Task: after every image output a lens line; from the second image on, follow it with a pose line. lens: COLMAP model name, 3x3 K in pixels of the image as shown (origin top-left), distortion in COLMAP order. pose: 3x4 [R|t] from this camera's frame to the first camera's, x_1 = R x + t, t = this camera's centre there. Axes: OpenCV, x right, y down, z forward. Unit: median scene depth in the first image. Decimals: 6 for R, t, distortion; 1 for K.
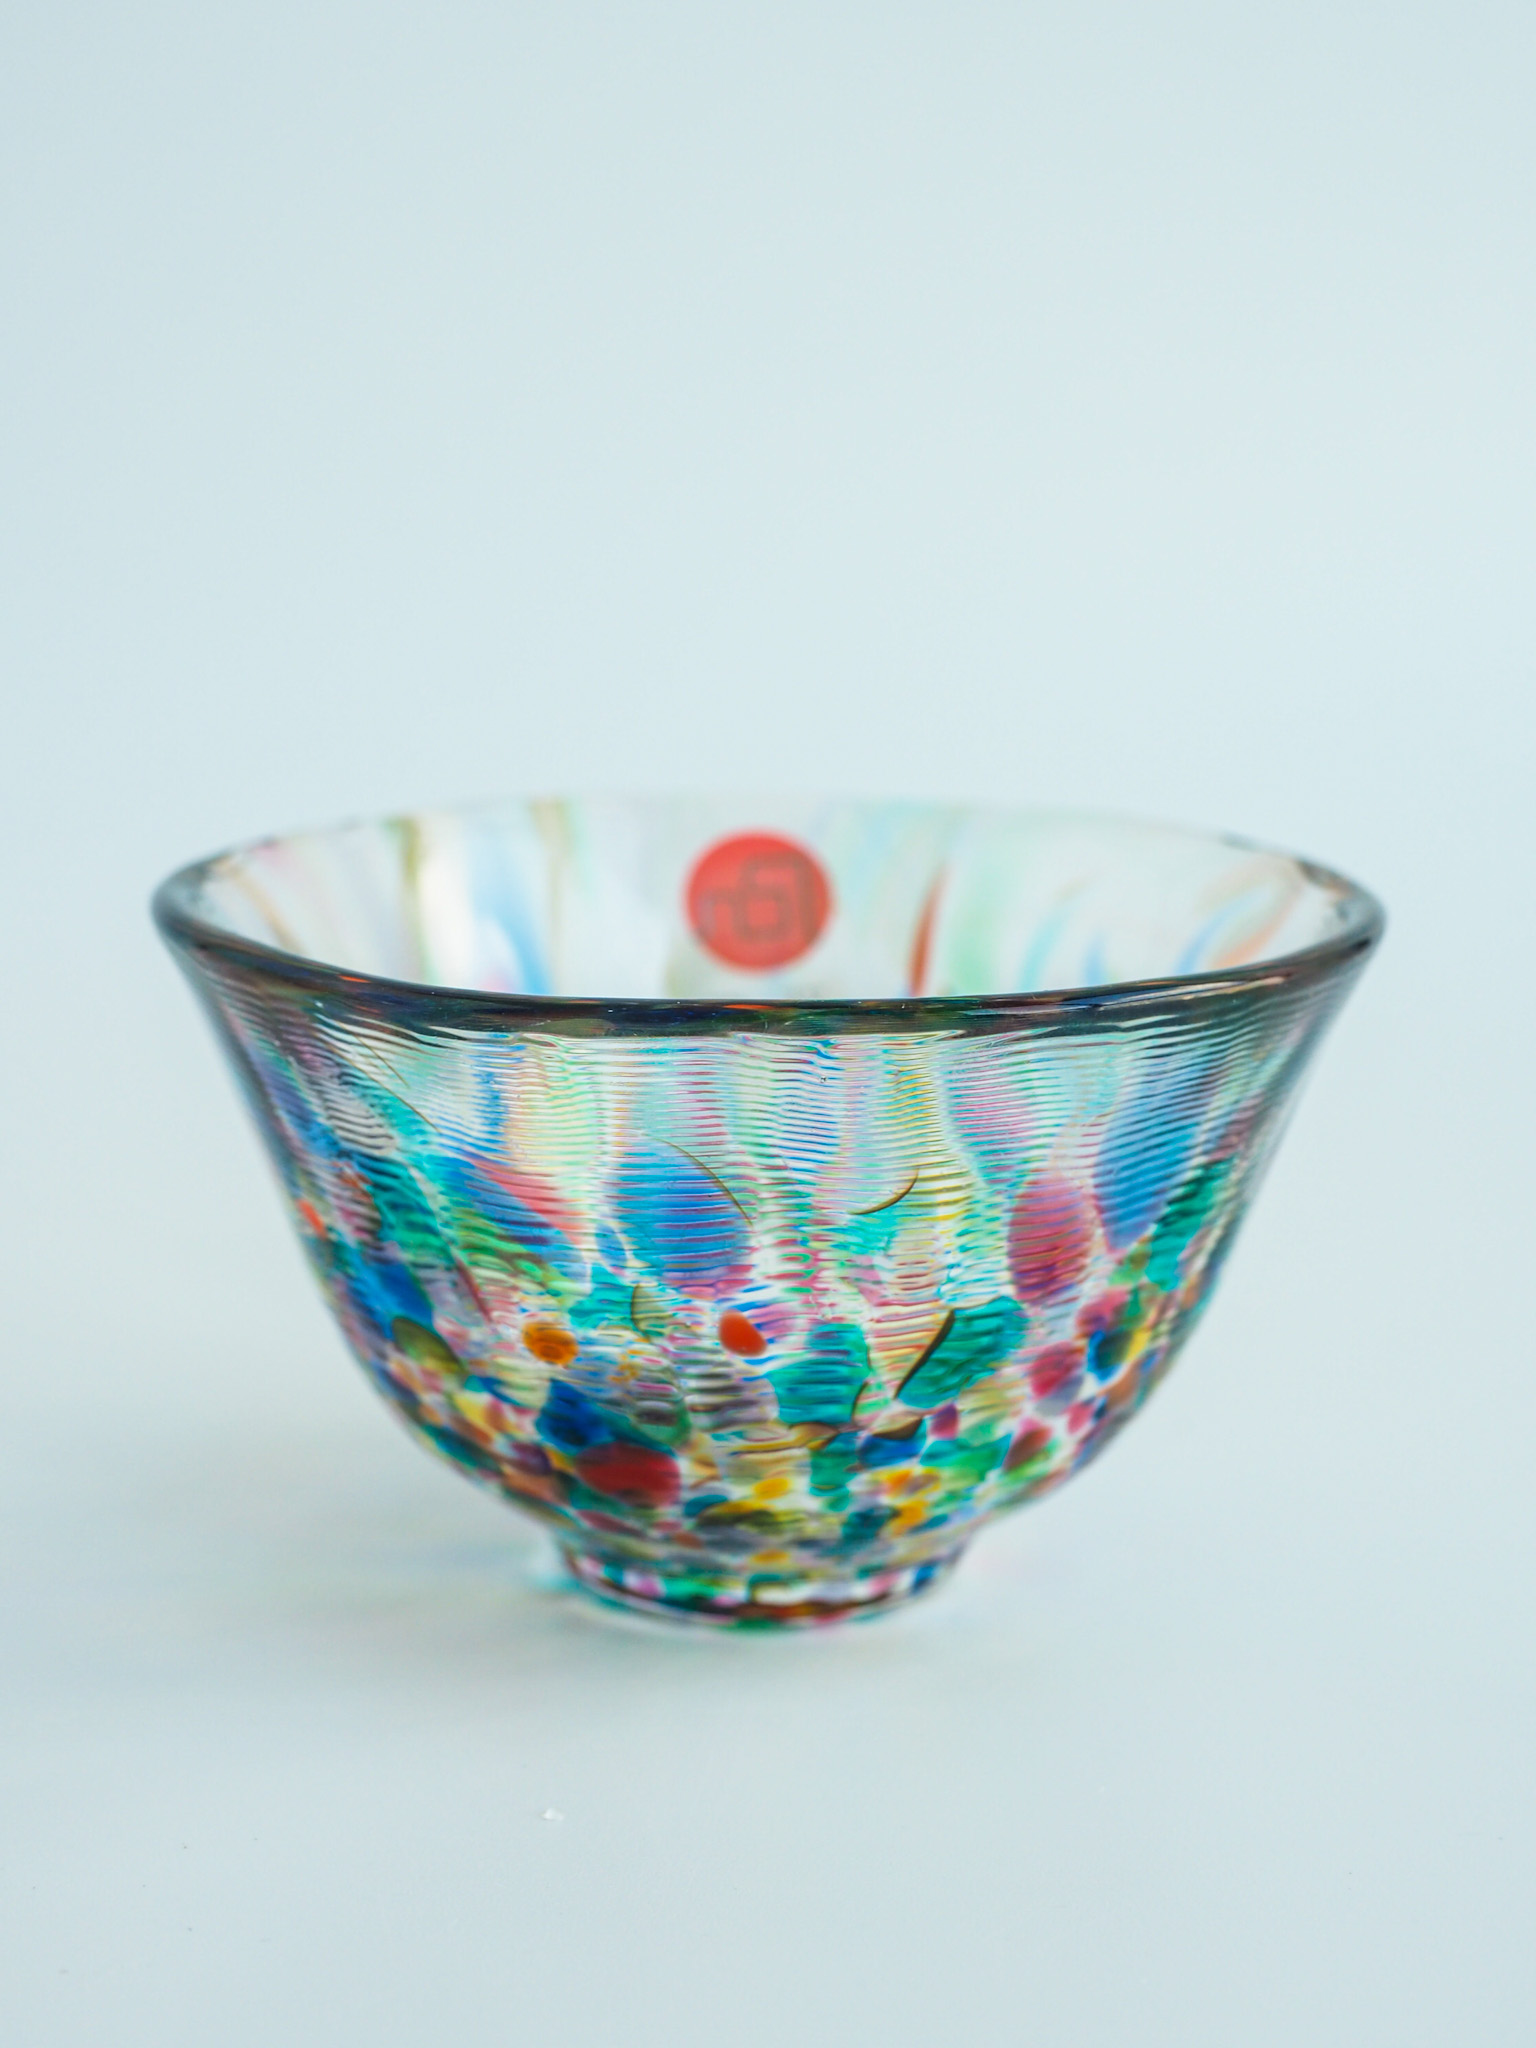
lens RADIAL K [[3261.9, 0, 766.0], [0, 3261.9, 1029.7], [0, 0, 1]] dist [0.016436, 0.000000]
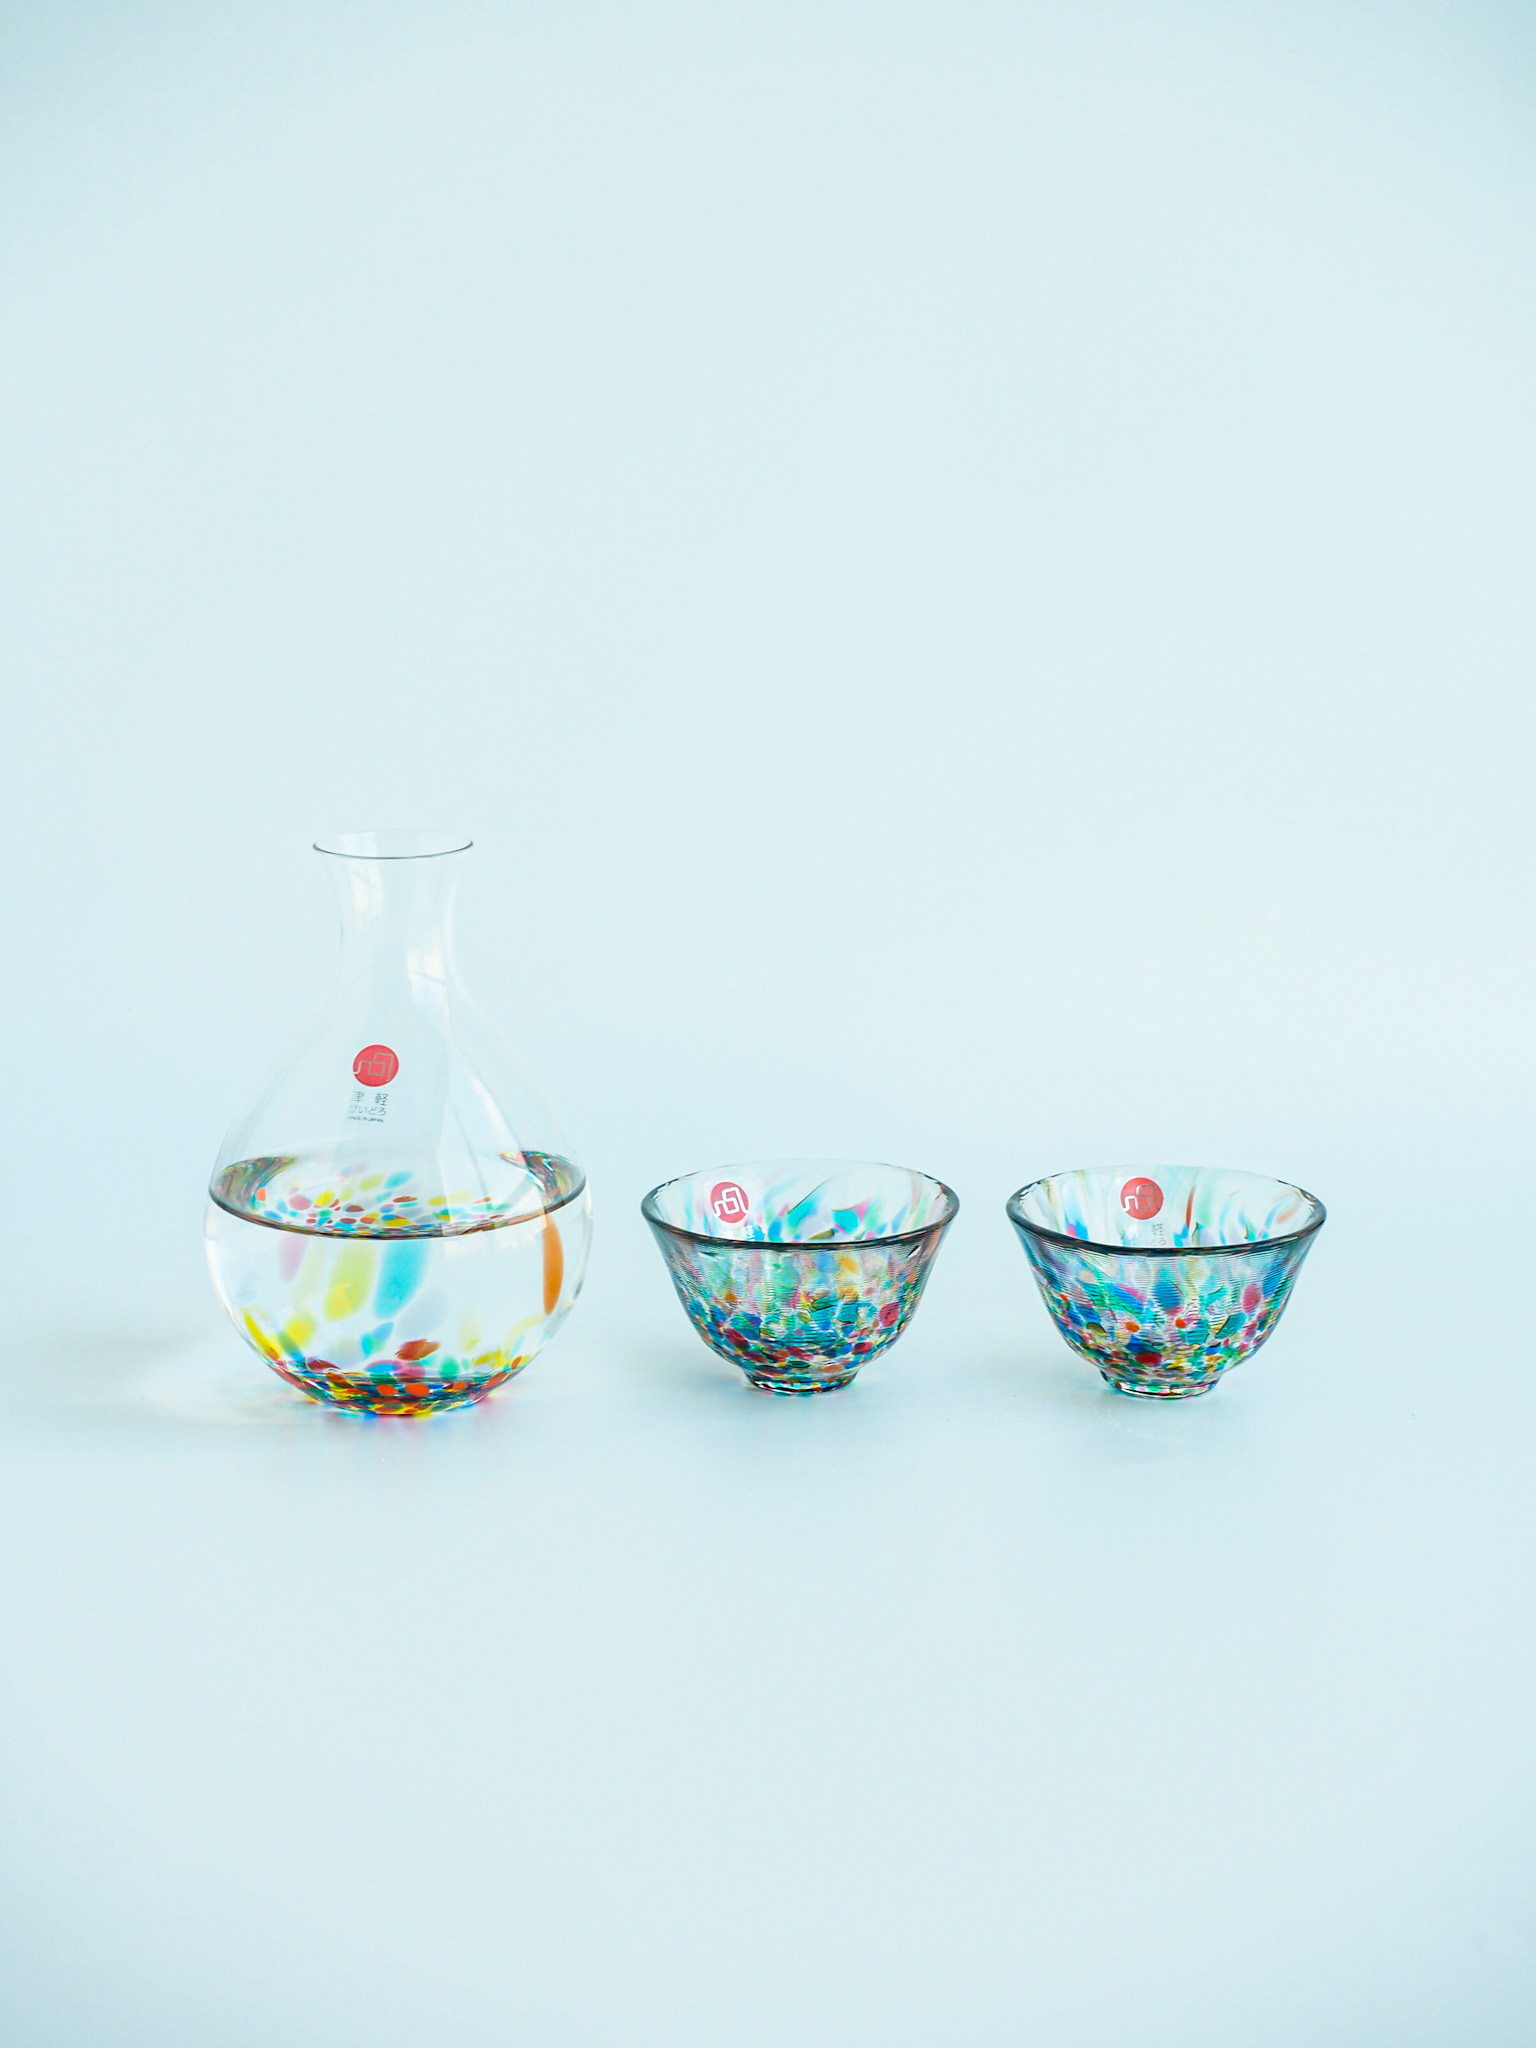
lens RADIAL K [[4297.7, 0, 768.9], [0, 4297.7, 1022.2], [0, 0, 1]] dist [-0.036254, 0.000000]
pose [[0.996166, -0.028203, 0.082812, -0.933908], [0.026452, 0.999404, 0.022173, -0.410114], [-0.083388, -0.019897, 0.996318, -4.243408]]
